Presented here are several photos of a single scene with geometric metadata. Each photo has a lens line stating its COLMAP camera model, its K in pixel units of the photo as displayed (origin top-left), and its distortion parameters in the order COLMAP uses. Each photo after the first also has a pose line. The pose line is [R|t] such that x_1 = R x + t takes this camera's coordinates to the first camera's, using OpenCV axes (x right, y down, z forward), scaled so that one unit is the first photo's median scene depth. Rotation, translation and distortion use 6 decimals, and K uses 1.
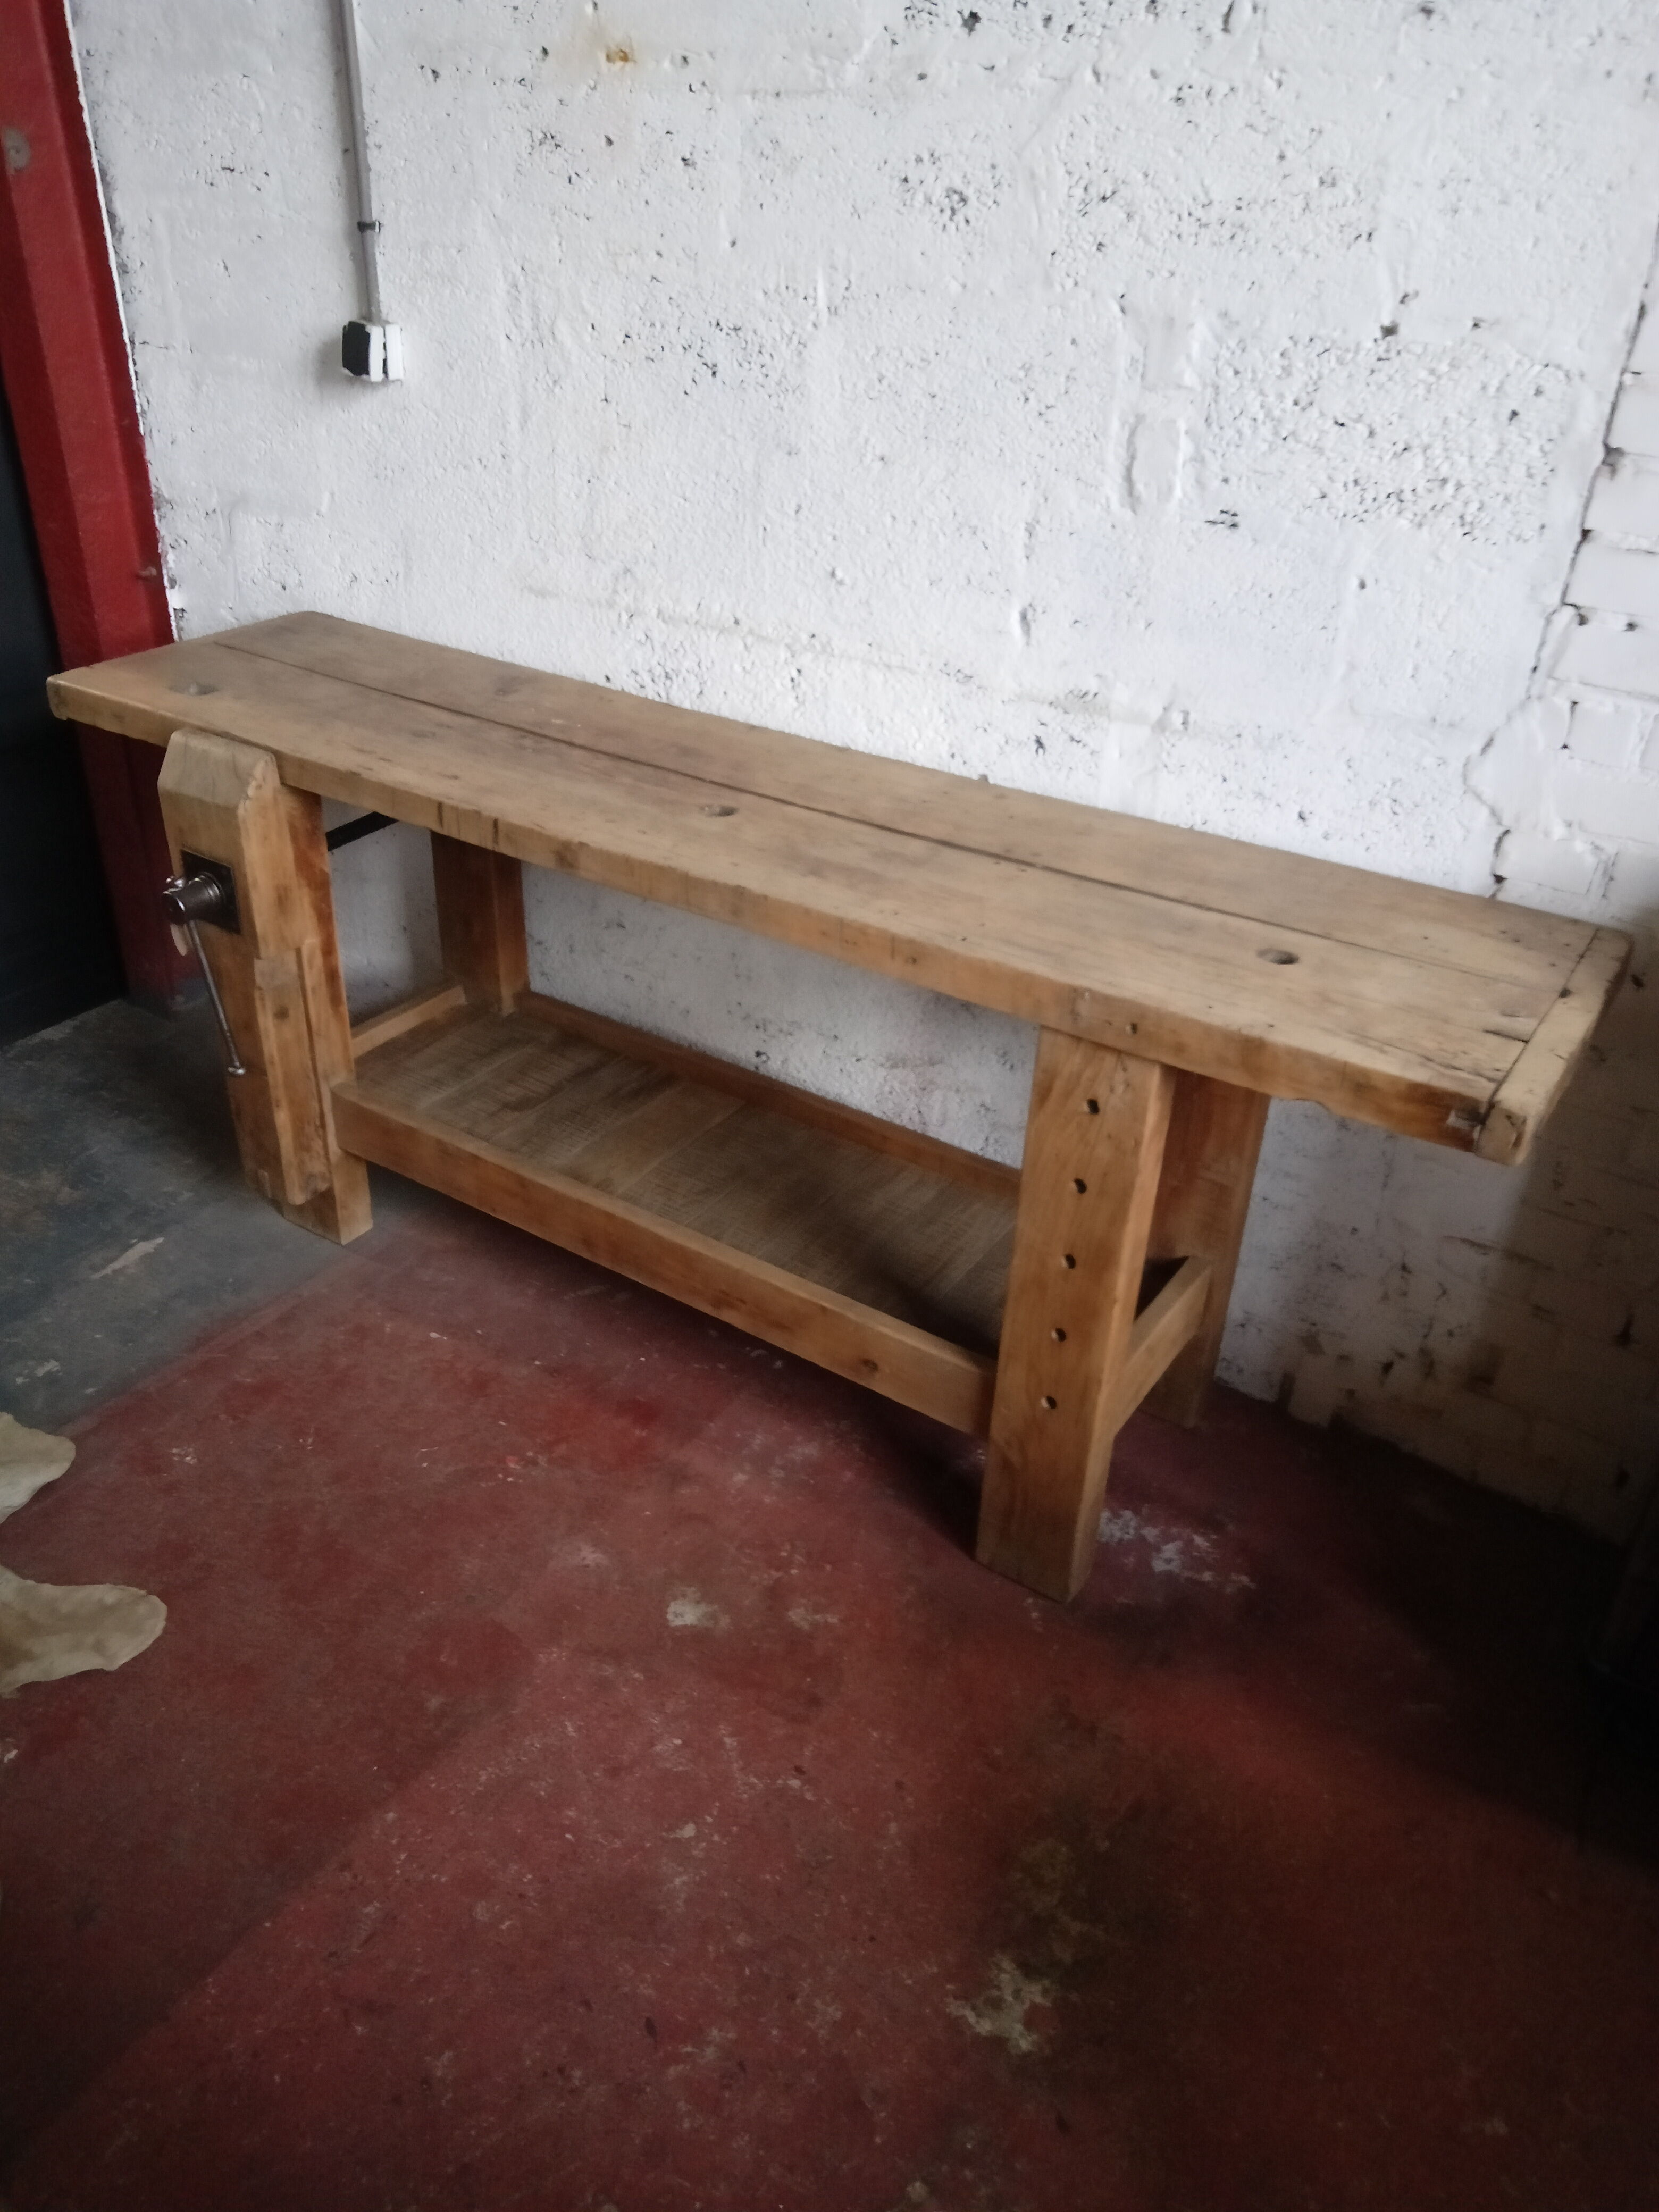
lens RADIAL K [[1648.9, 0, 824.5], [0, 1648.9, 1097.6], [0, 0, 1]] dist [0.046716, -0.043739]
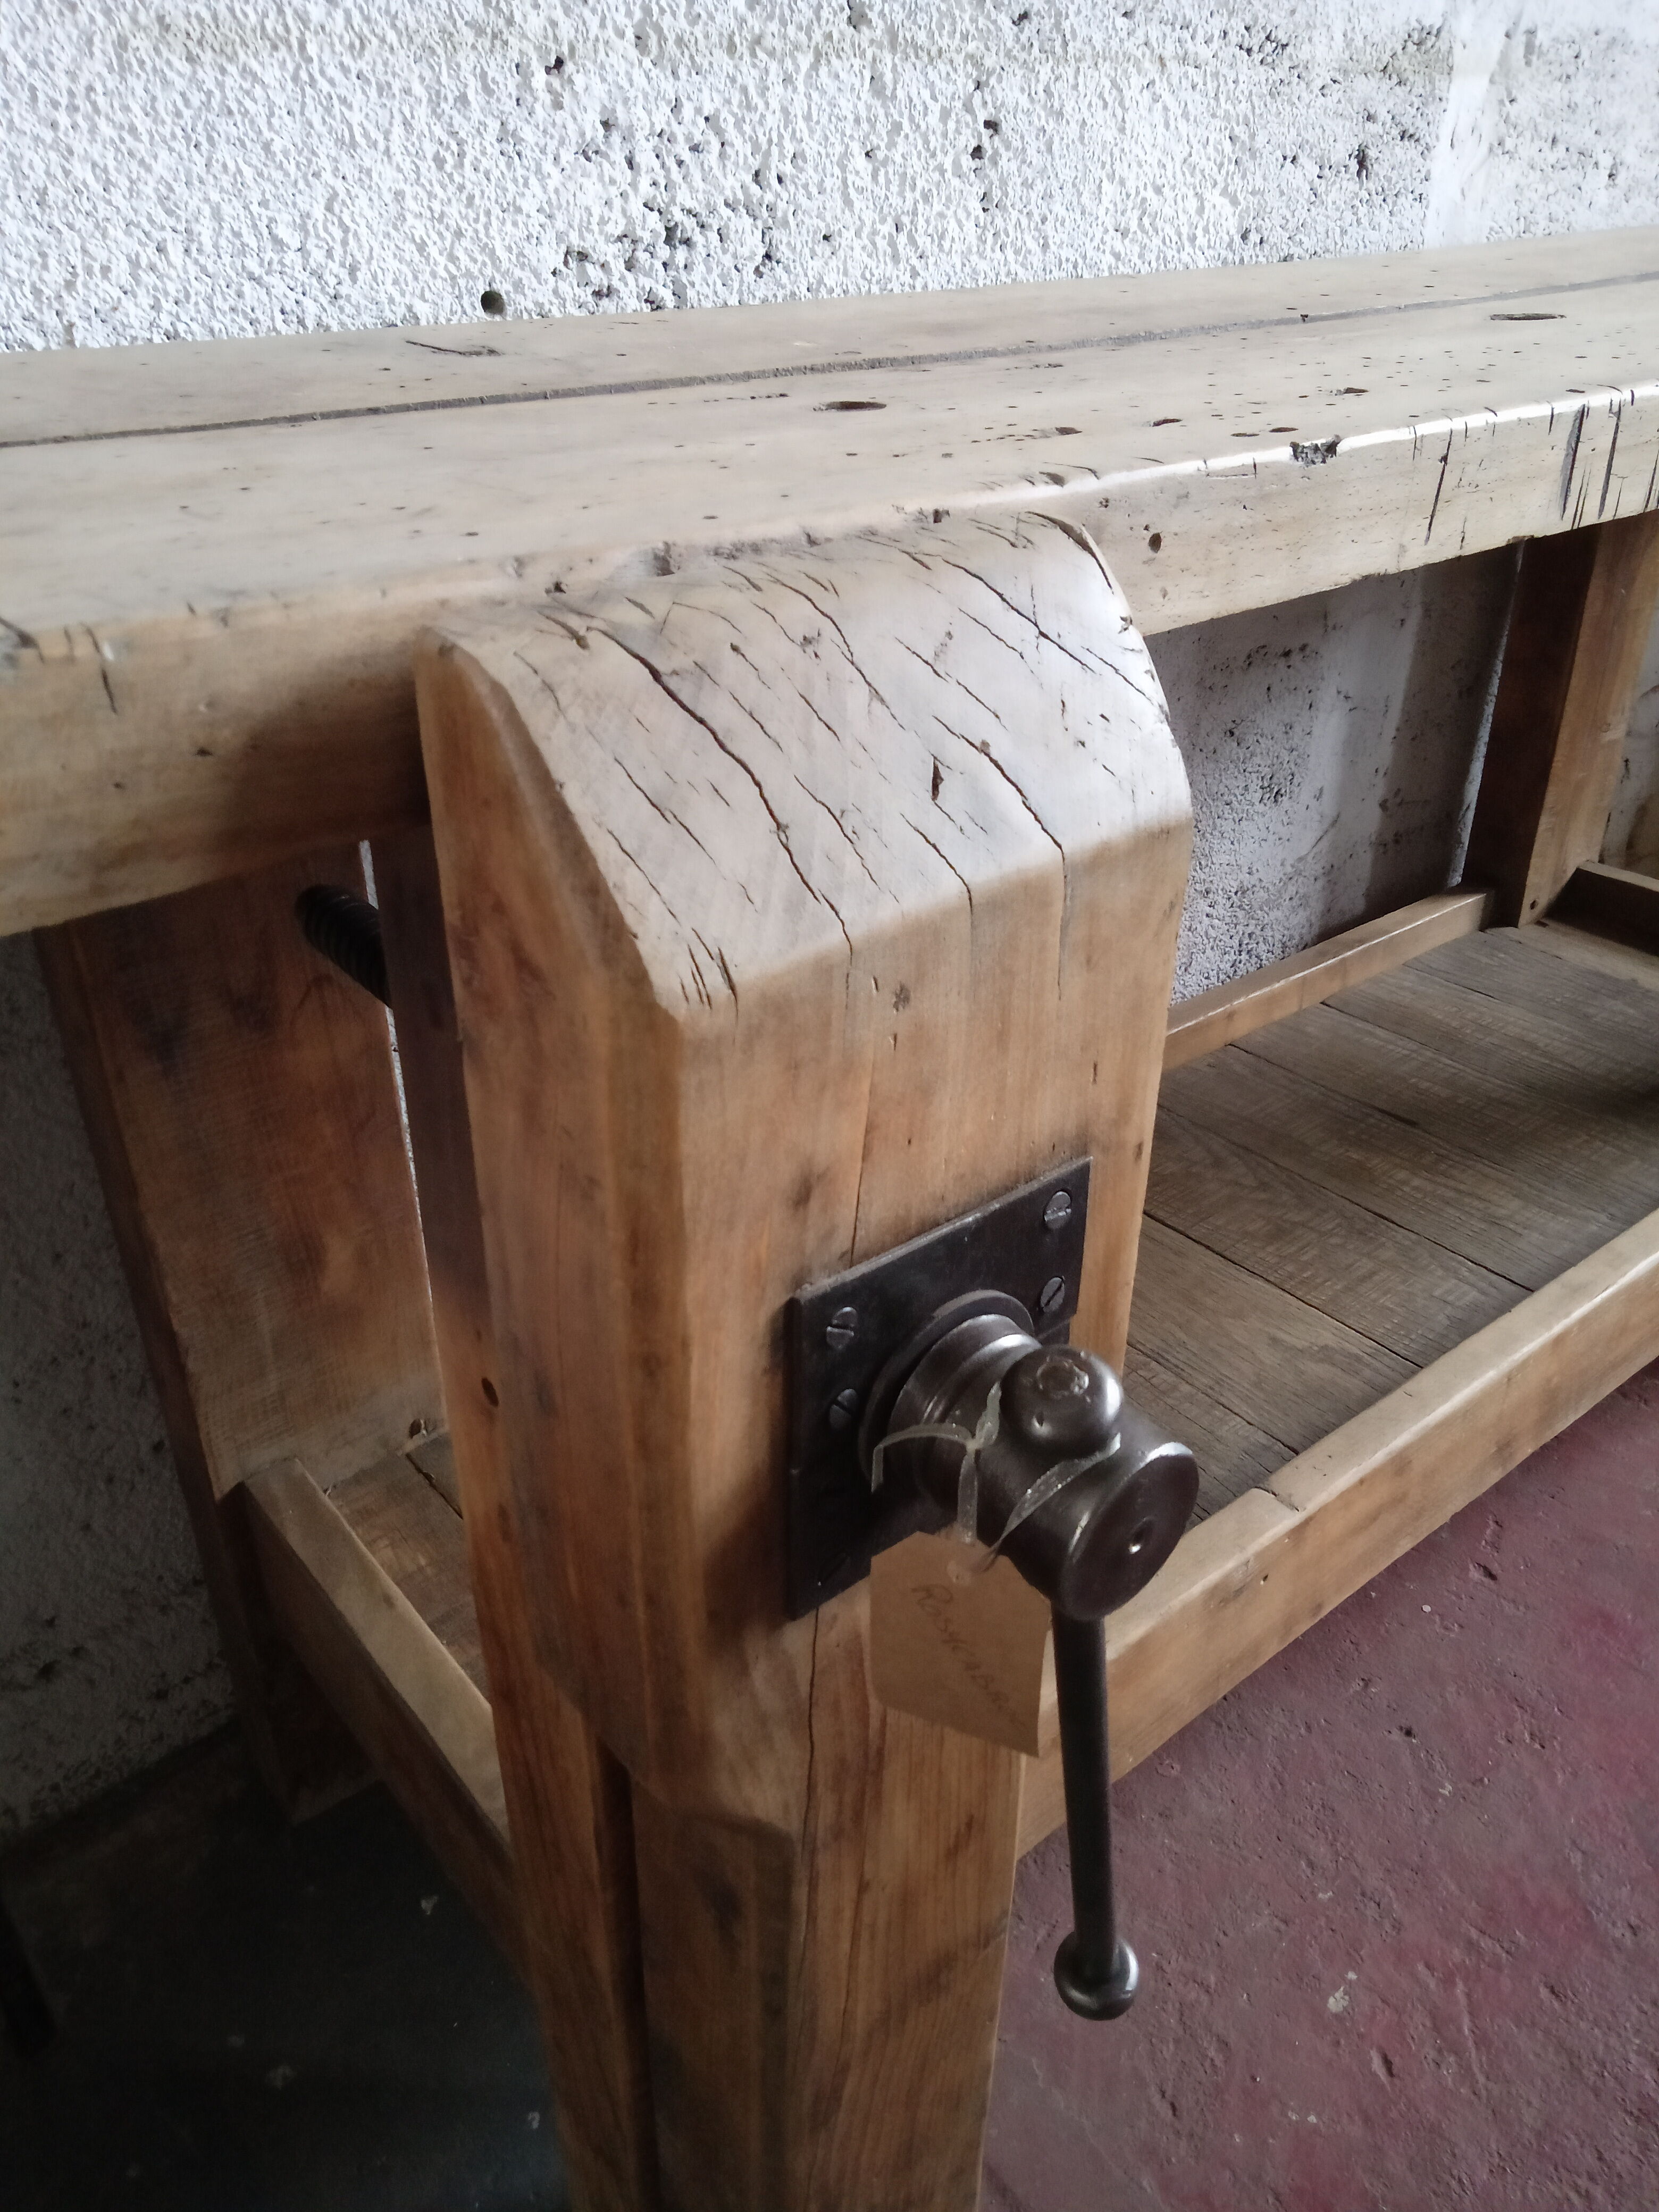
lens RADIAL K [[1670.6, 0, 823.5], [0, 1670.6, 1102.8], [0, 0, 1]] dist [-0.040289, 0.075826]
pose [[0.305207, -0.511182, 0.803456, -0.547382], [0.500278, 0.803976, 0.321474, -0.234005], [-0.810291, 0.303835, 0.501112, 0.978377]]
